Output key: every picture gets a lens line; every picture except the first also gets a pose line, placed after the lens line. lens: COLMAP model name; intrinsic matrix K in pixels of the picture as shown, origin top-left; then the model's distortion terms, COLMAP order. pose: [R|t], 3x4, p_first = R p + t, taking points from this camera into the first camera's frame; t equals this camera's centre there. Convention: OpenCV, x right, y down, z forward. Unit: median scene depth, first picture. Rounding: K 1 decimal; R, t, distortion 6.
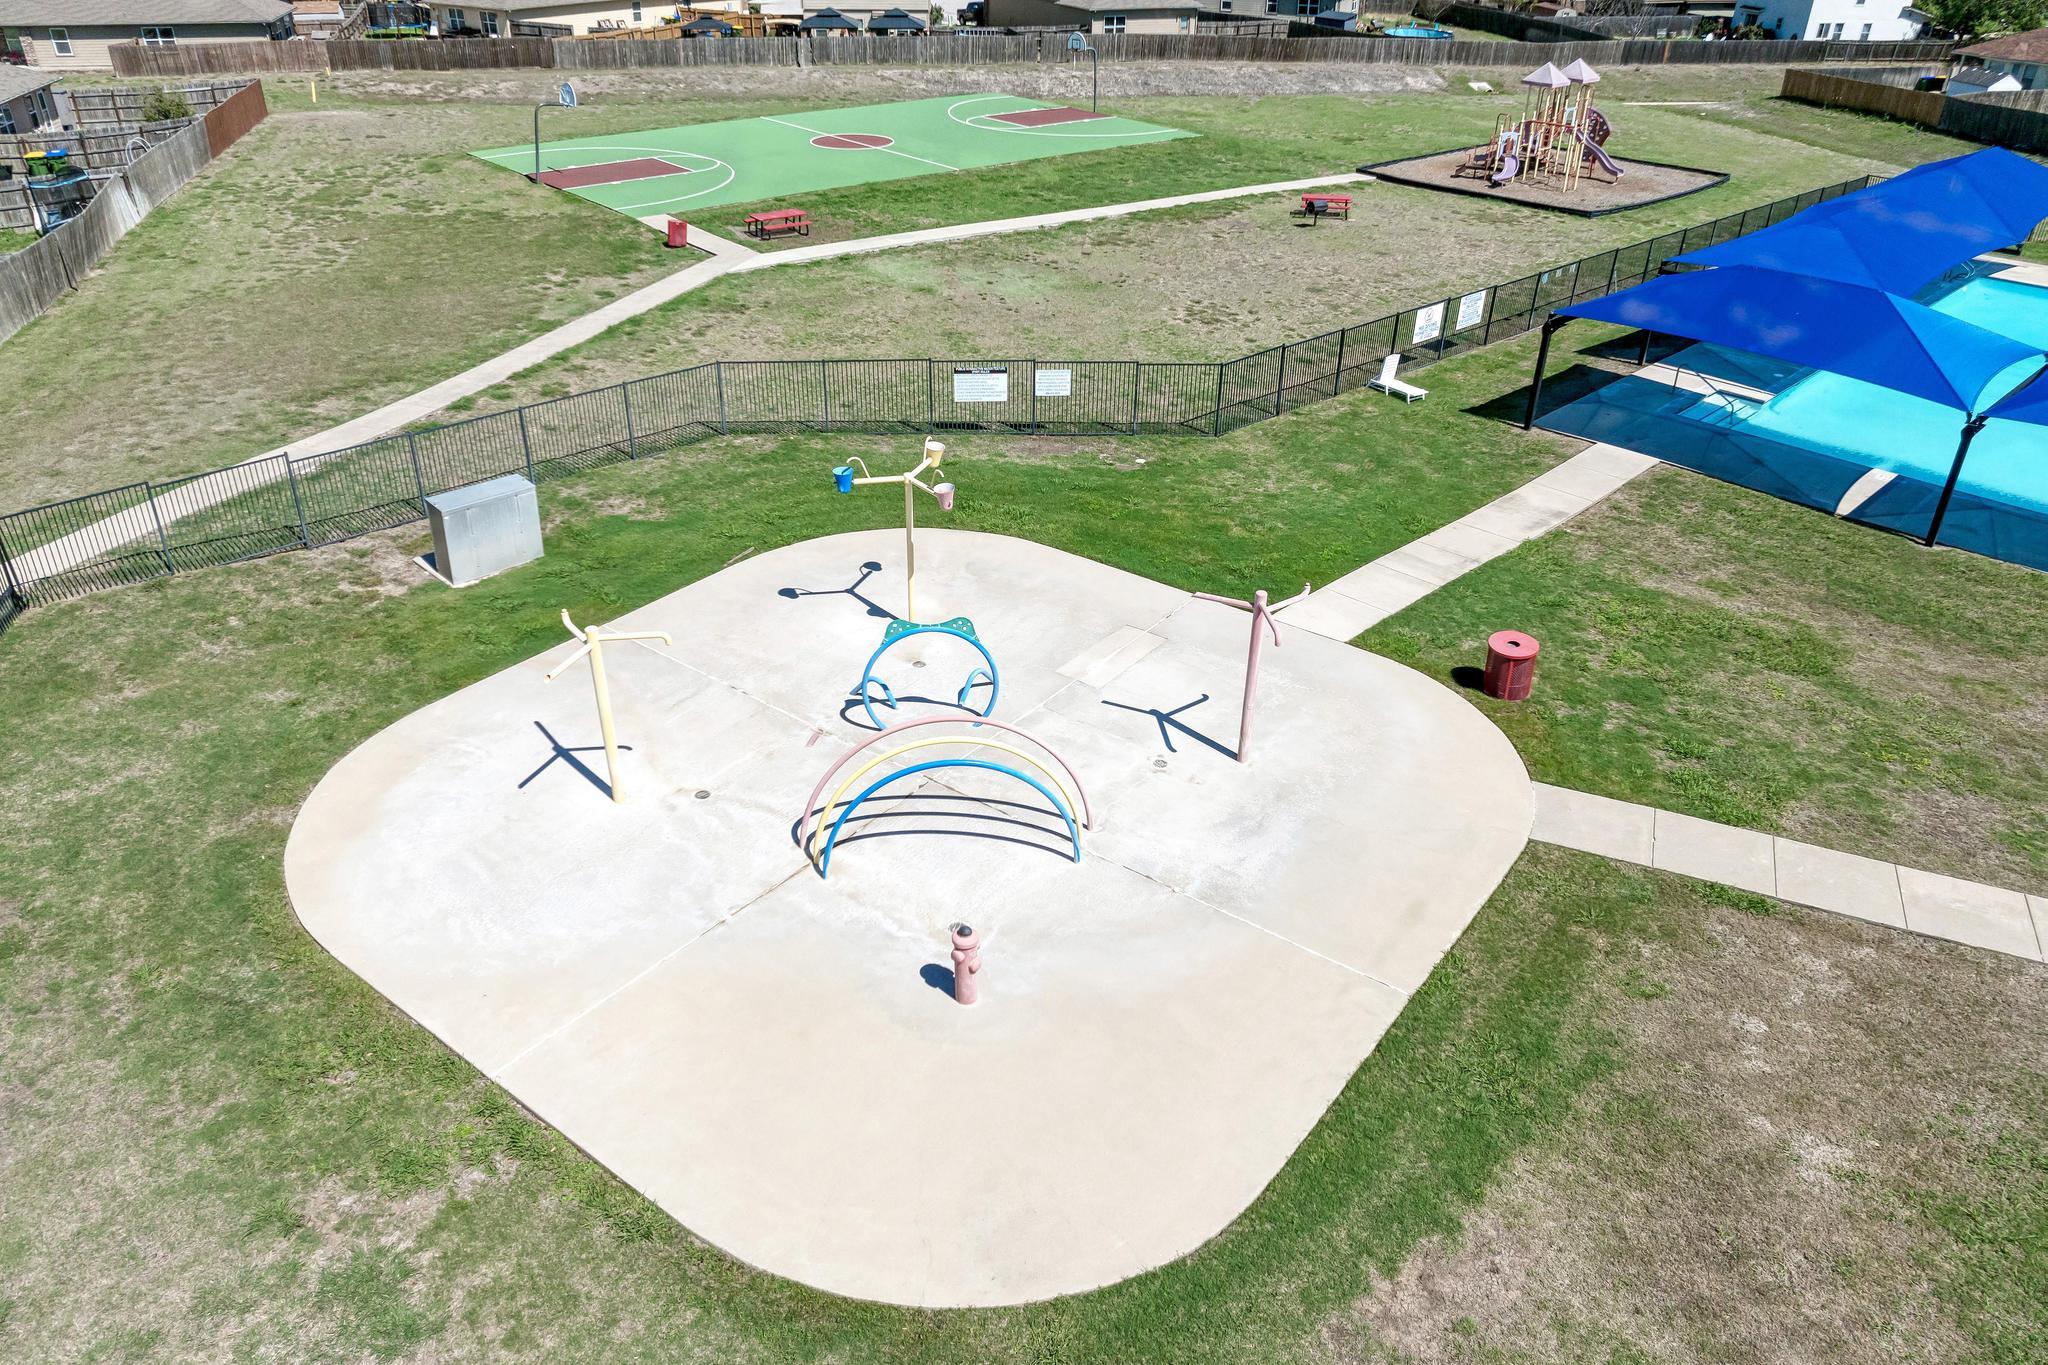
lens RADIAL K [[1423.5, 0, 1024.0], [0, 1423.5, 682.5], [0, 0, 1]] dist [-0.031636, 0.001135]
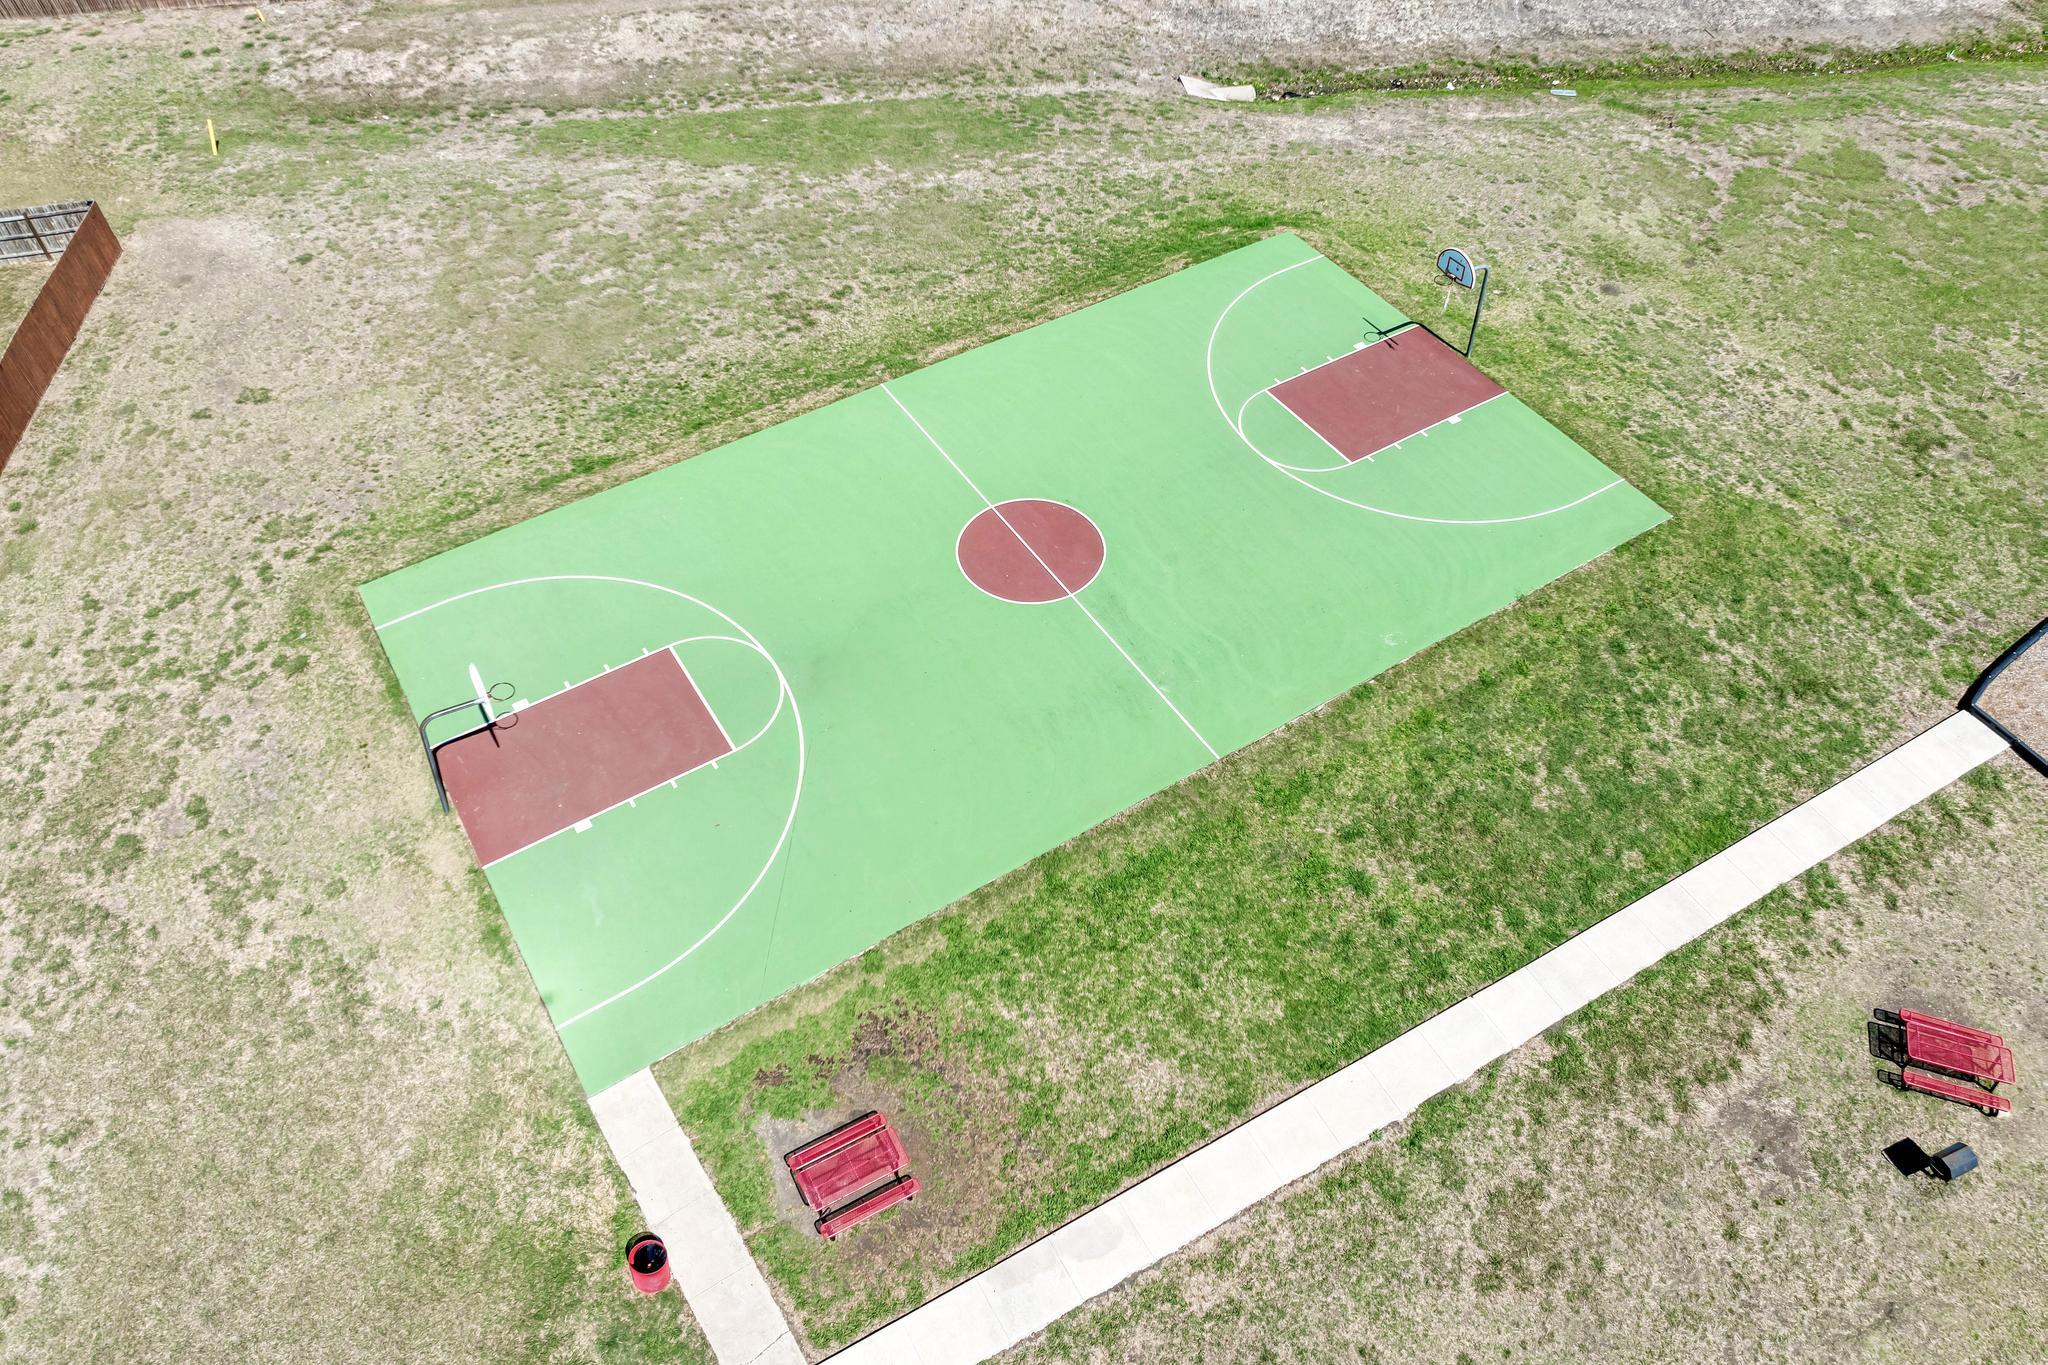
lens RADIAL K [[1423.5, 0, 1024.0], [0, 1423.5, 682.5], [0, 0, 1]] dist [-0.031636, 0.001135]
pose [[0.989579, 0.093997, -0.109078, -0.106229], [-0.053737, 0.943887, 0.325868, -0.944606], [0.133588, -0.316610, 0.939102, 0.842869]]
